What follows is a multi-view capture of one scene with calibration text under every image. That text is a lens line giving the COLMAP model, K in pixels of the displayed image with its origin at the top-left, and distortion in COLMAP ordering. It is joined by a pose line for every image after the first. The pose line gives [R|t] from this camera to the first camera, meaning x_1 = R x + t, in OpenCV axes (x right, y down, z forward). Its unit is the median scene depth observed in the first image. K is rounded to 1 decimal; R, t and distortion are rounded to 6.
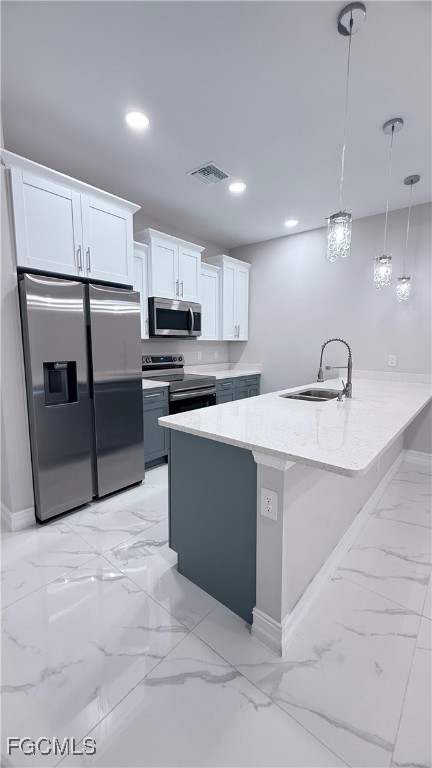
lens RADIAL K [[305.6, 0, 216.6], [0, 305.6, 382.6], [0, 0, 1]] dist [0.001079, -0.000154]
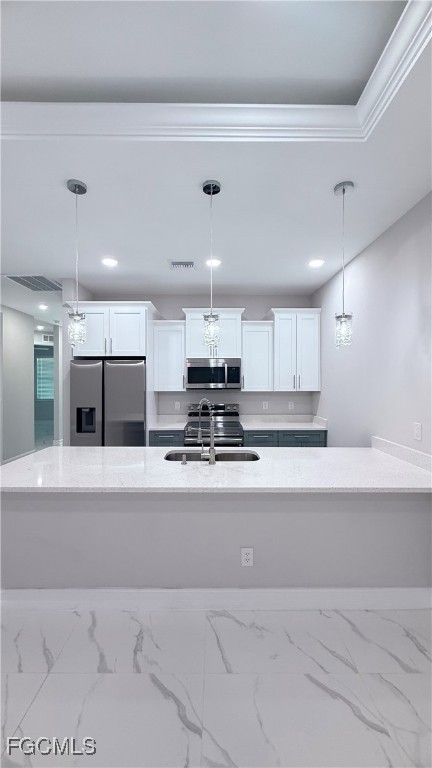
lens RADIAL K [[305.6, 0, 216.6], [0, 305.6, 382.6], [0, 0, 1]] dist [0.001079, -0.000154]
pose [[0.649633, -0.004437, -0.760235, 0.939123], [-0.091857, 0.992199, -0.084284, -0.096570], [0.754678, 0.124586, 0.644158, 0.323244]]
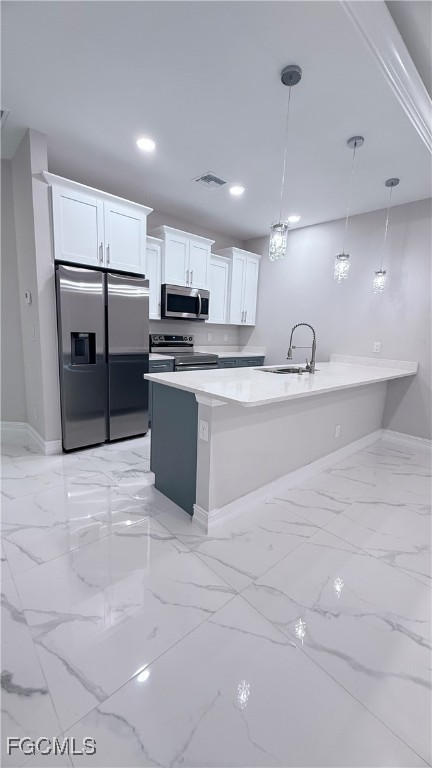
lens RADIAL K [[305.6, 0, 216.6], [0, 305.6, 382.6], [0, 0, 1]] dist [0.001079, -0.000154]
pose [[0.991540, 0.059857, -0.115176, 0.167623], [-0.055281, 0.997565, 0.042525, 0.045240], [0.117441, -0.035798, 0.992434, -0.187779]]
